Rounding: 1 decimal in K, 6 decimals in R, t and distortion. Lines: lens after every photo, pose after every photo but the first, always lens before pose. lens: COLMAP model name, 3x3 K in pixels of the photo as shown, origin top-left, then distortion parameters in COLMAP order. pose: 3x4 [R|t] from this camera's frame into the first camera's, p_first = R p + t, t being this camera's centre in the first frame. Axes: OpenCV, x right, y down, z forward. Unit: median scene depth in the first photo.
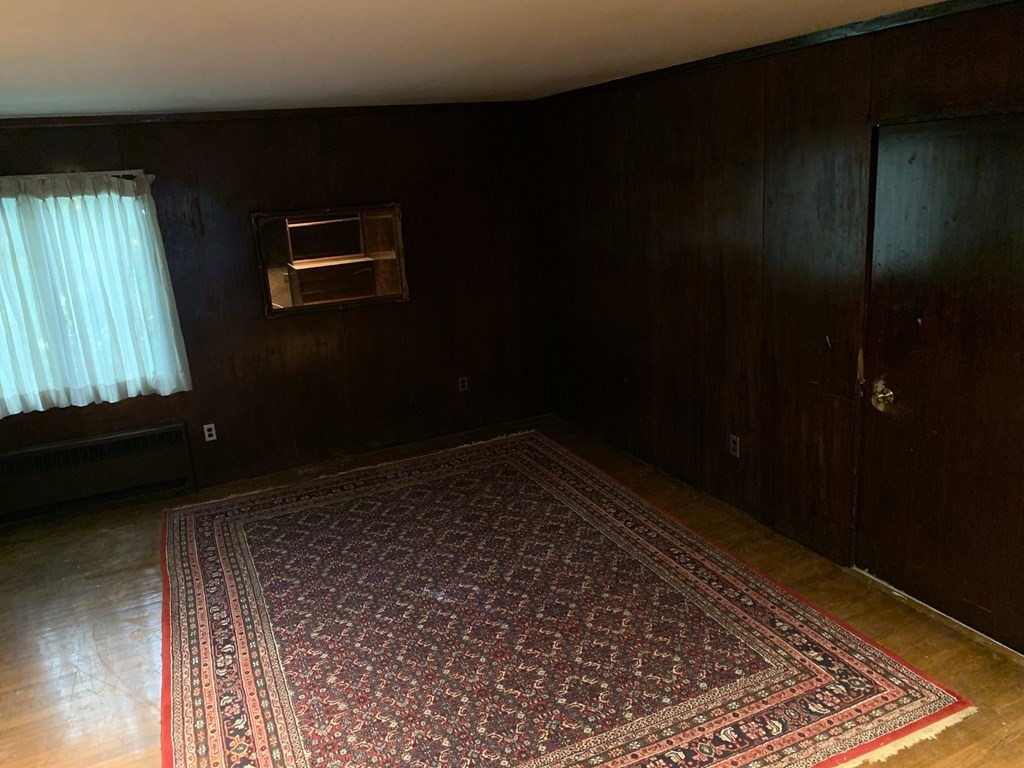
lens RADIAL K [[782.1, 0, 512.0], [0, 782.1, 384.0], [0, 0, 1]] dist [0.056909, -0.054211]
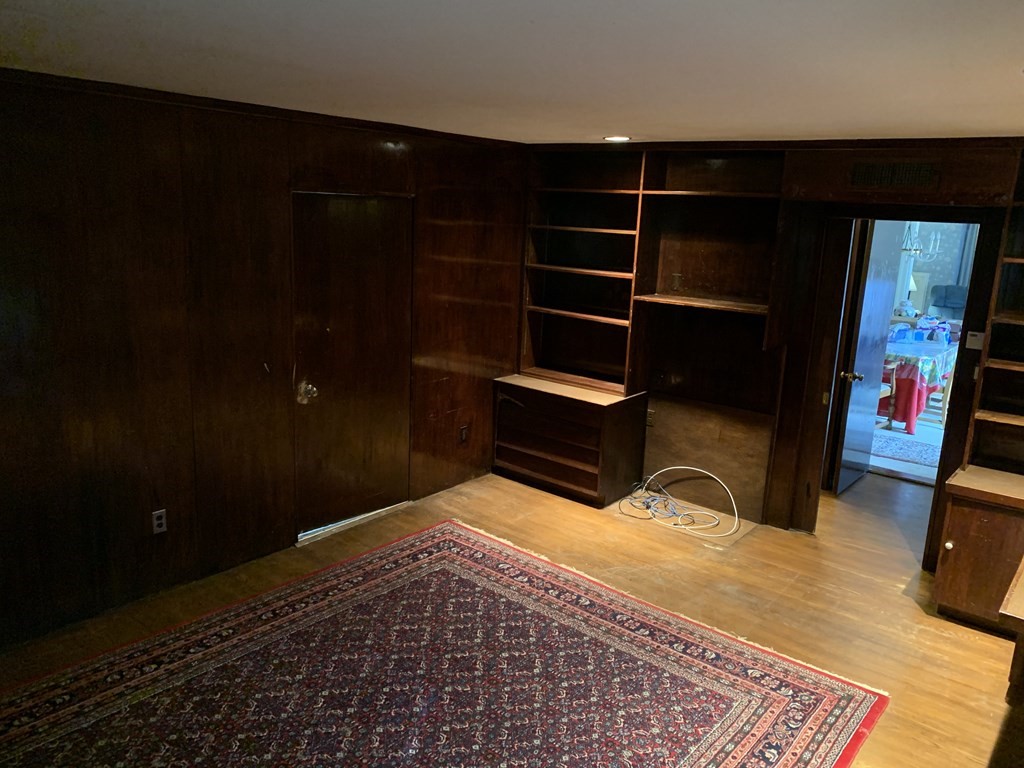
lens RADIAL K [[782.1, 0, 512.0], [0, 782.1, 384.0], [0, 0, 1]] dist [0.056909, -0.054211]
pose [[-0.432182, -0.151332, 0.888998, -0.904775], [0.229155, 0.935029, 0.270570, -0.297048], [-0.872185, 0.320653, -0.369424, 1.275636]]
